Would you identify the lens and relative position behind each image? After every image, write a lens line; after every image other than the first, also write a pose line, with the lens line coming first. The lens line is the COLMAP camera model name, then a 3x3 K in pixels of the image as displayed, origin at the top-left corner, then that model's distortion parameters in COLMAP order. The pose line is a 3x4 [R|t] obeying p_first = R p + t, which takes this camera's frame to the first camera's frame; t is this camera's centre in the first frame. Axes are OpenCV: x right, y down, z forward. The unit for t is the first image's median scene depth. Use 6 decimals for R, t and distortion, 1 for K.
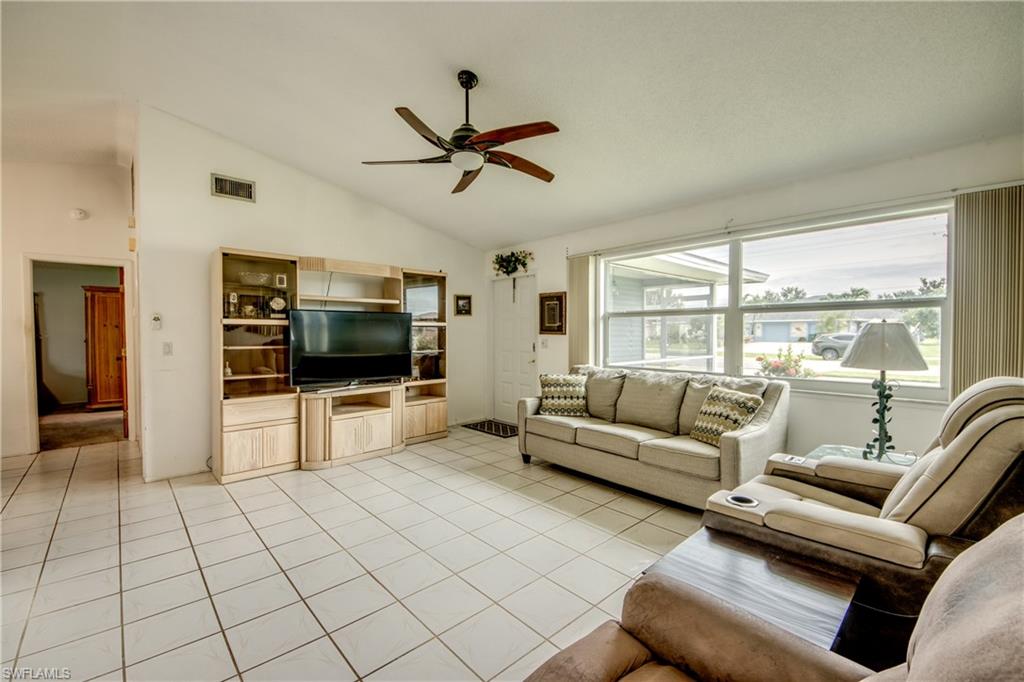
lens RADIAL K [[415.0, 0, 501.4], [0, 415.0, 343.4], [0, 0, 1]] dist [0.002064, -0.015182]
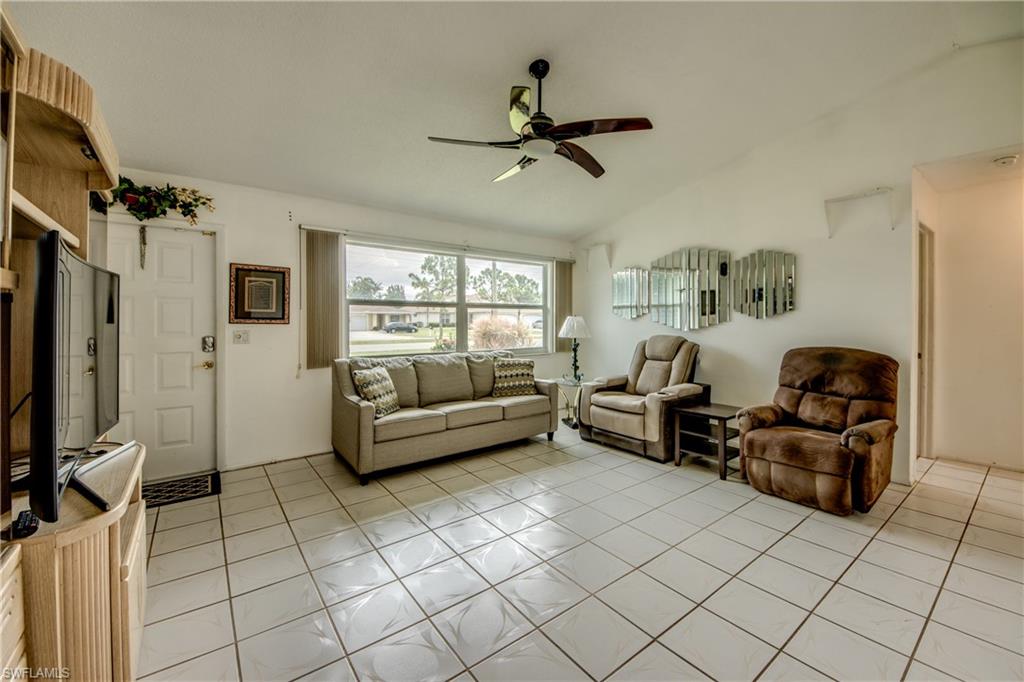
lens RADIAL K [[400.3, 0, 514.0], [0, 400.3, 323.0], [0, 0, 1]] dist [0.028368, -0.022423]
pose [[0.091460, -0.001254, 0.995808, -0.681474], [0.026562, 0.999646, -0.001181, -0.013054], [-0.995454, 0.026559, 0.091461, 0.633811]]
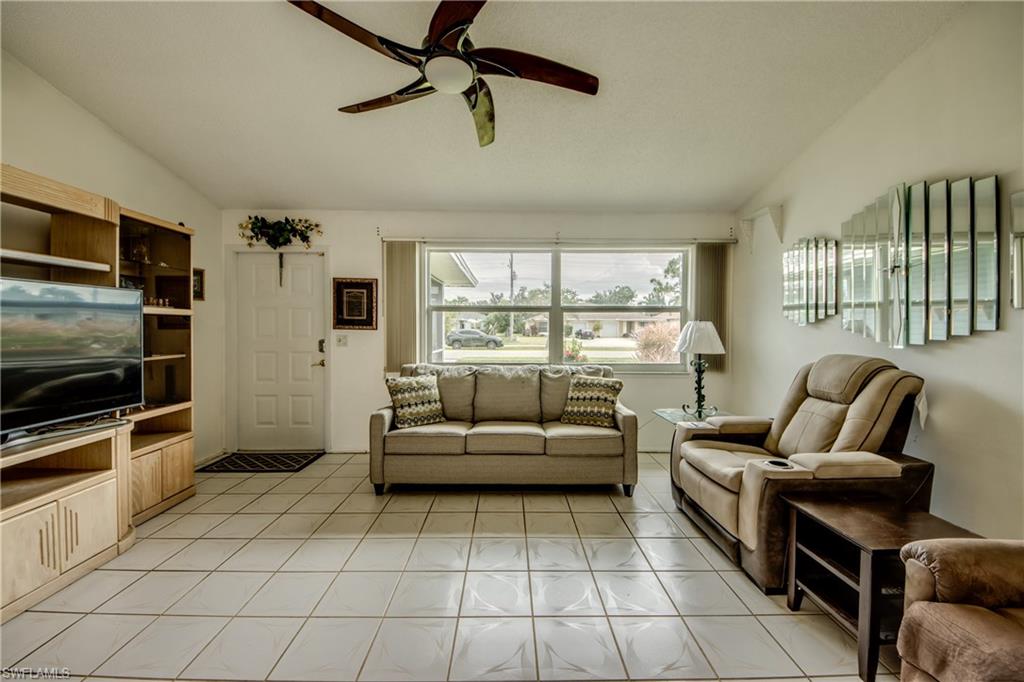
lens RADIAL K [[393.1, 0, 513.0], [0, 393.1, 336.2], [0, 0, 1]] dist [0.039426, -0.029271]
pose [[0.661286, -0.010238, 0.750064, -0.328262], [0.013935, 0.999902, 0.001363, -0.006204], [-0.750005, 0.009551, 0.661363, 0.315974]]
